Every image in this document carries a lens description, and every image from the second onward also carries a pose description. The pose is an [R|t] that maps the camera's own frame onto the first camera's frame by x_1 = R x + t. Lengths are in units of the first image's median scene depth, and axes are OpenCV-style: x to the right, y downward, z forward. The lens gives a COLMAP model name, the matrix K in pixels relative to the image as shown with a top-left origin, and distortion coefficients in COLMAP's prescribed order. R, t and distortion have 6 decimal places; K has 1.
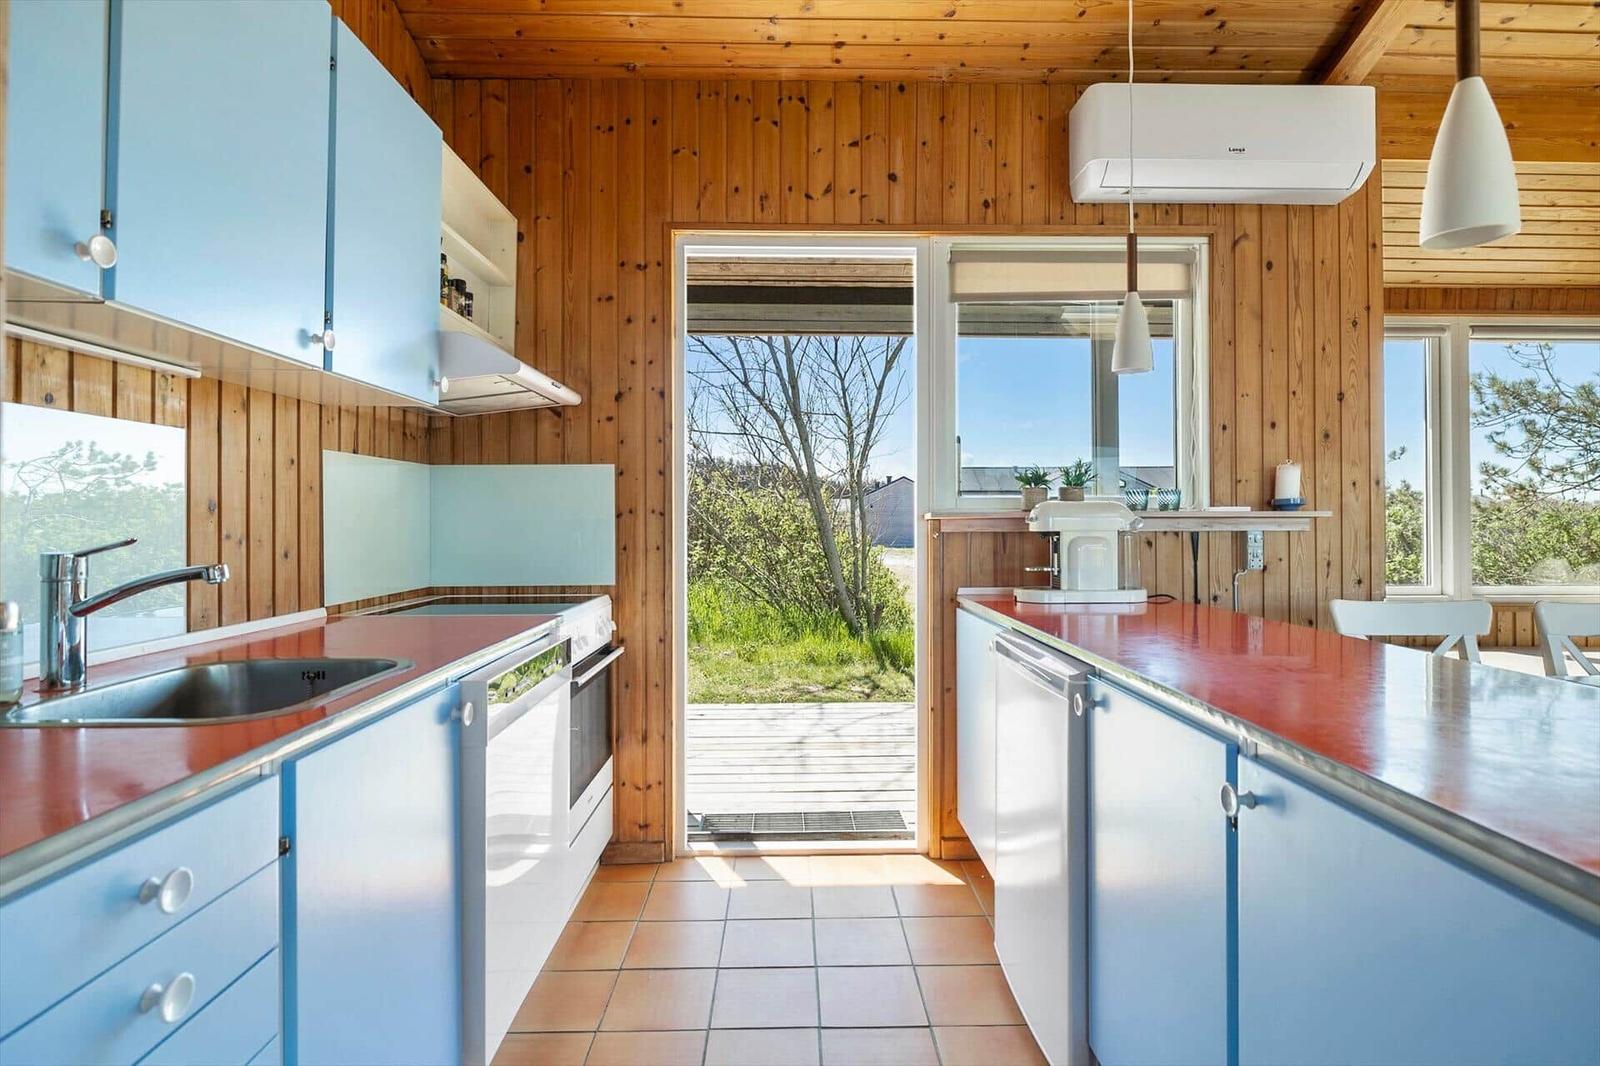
lens RADIAL K [[807.2, 0, 805.0], [0, 807.2, 514.6], [0, 0, 1]] dist [-0.002448, -0.000788]
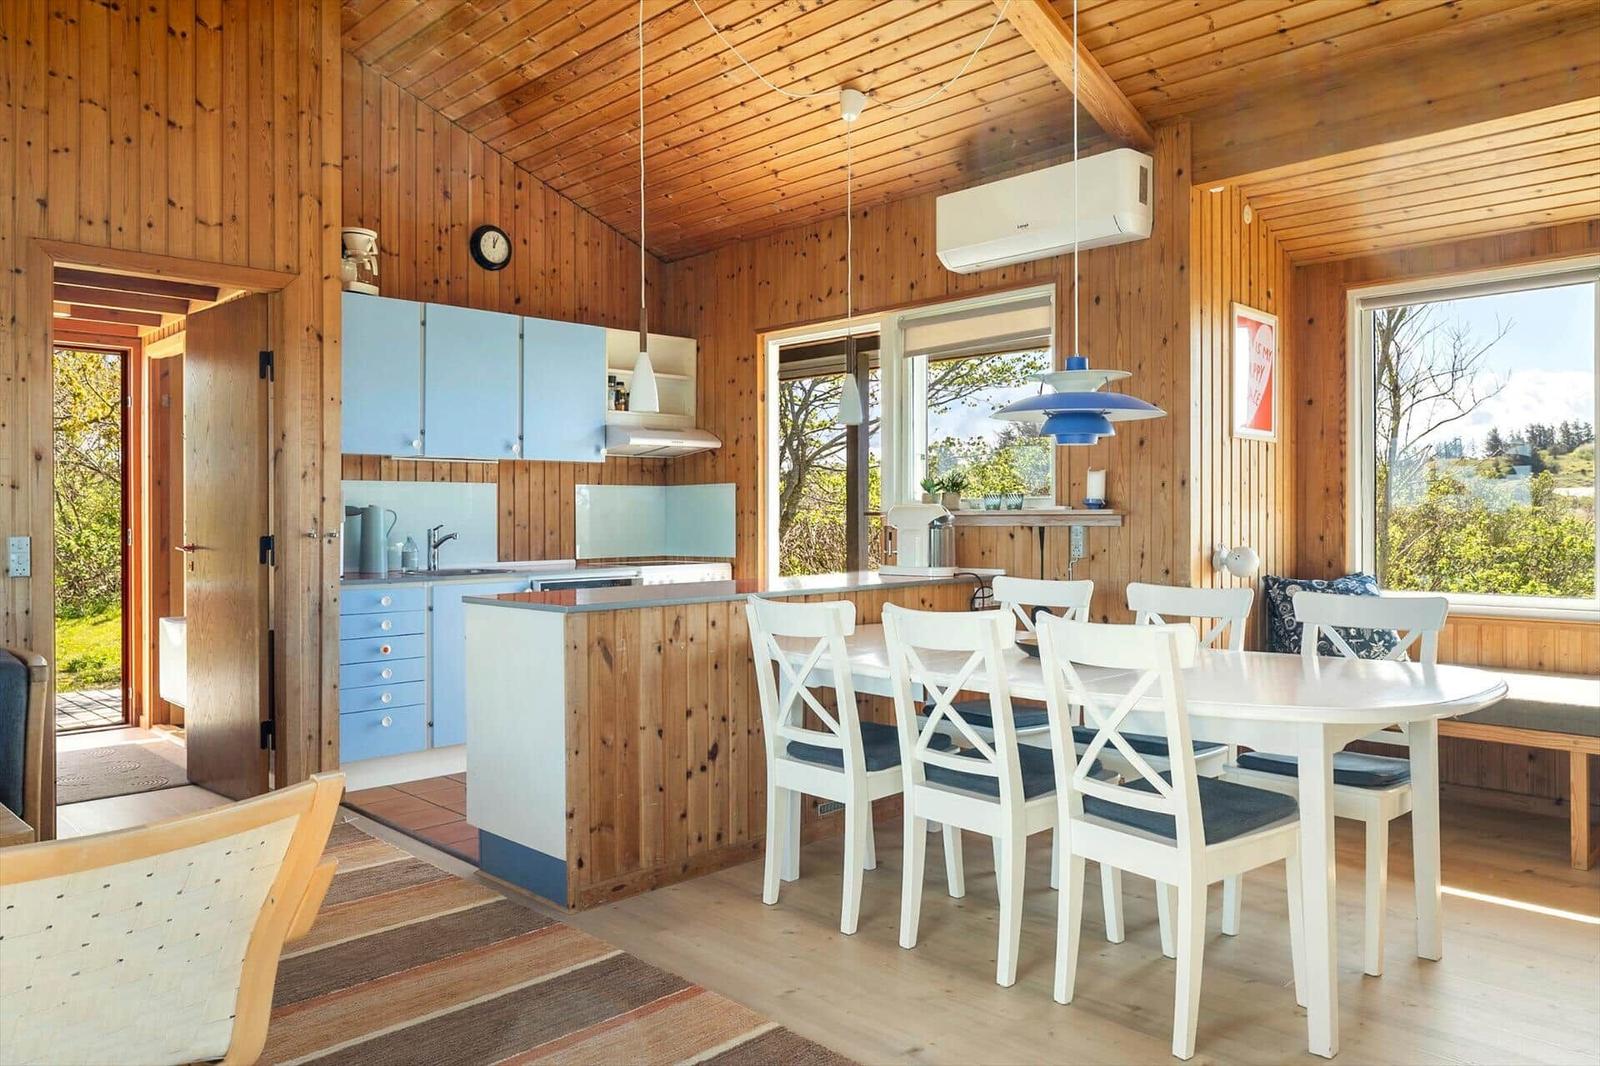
lens RADIAL K [[1100.2, 0, 799.2], [0, 1100.2, 522.1], [0, 0, 1]] dist [0.000981, -0.000146]
pose [[0.686116, 0.001310, -0.727491, 1.451646], [0.005325, 0.999963, 0.006823, 0.000970], [0.727473, -0.008555, 0.686083, -0.419983]]
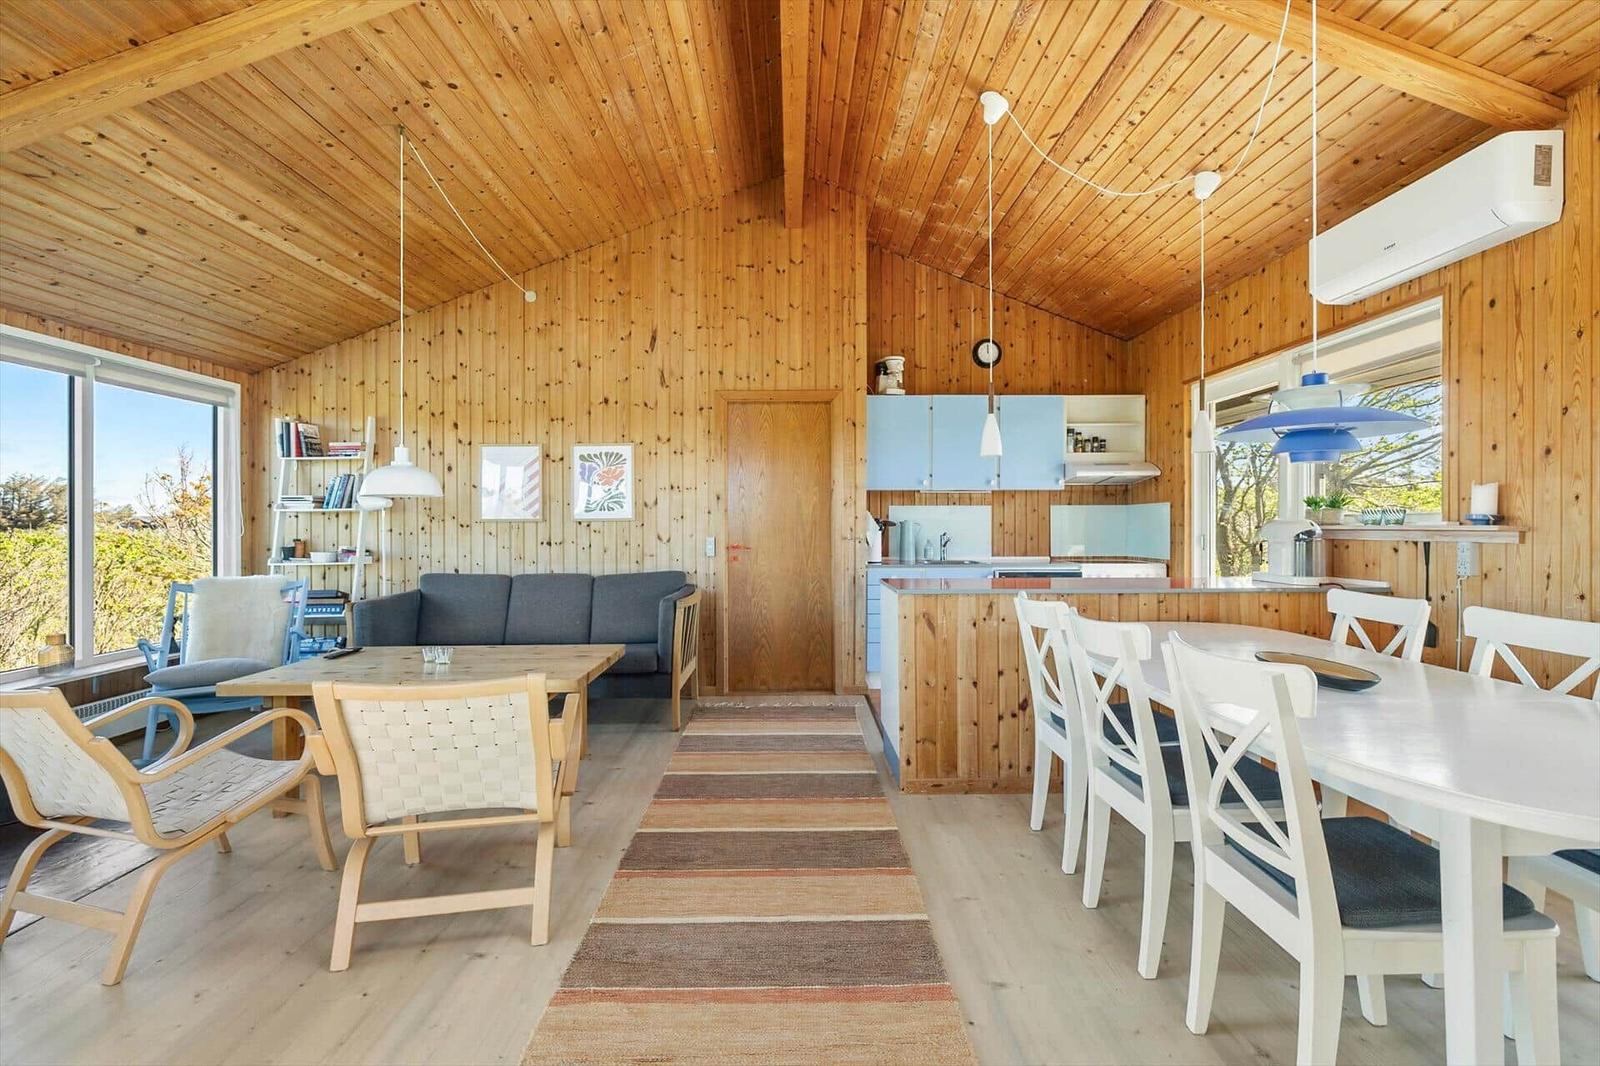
lens RADIAL K [[674.9, 0, 805.8], [0, 674.9, 527.0], [0, 0, 1]] dist [-0.000075, -0.000315]
pose [[-0.003327, 0.003827, -0.999987, 1.514103], [0.002901, 0.999989, 0.003817, -0.007861], [0.999990, -0.002889, -0.003338, 0.059075]]
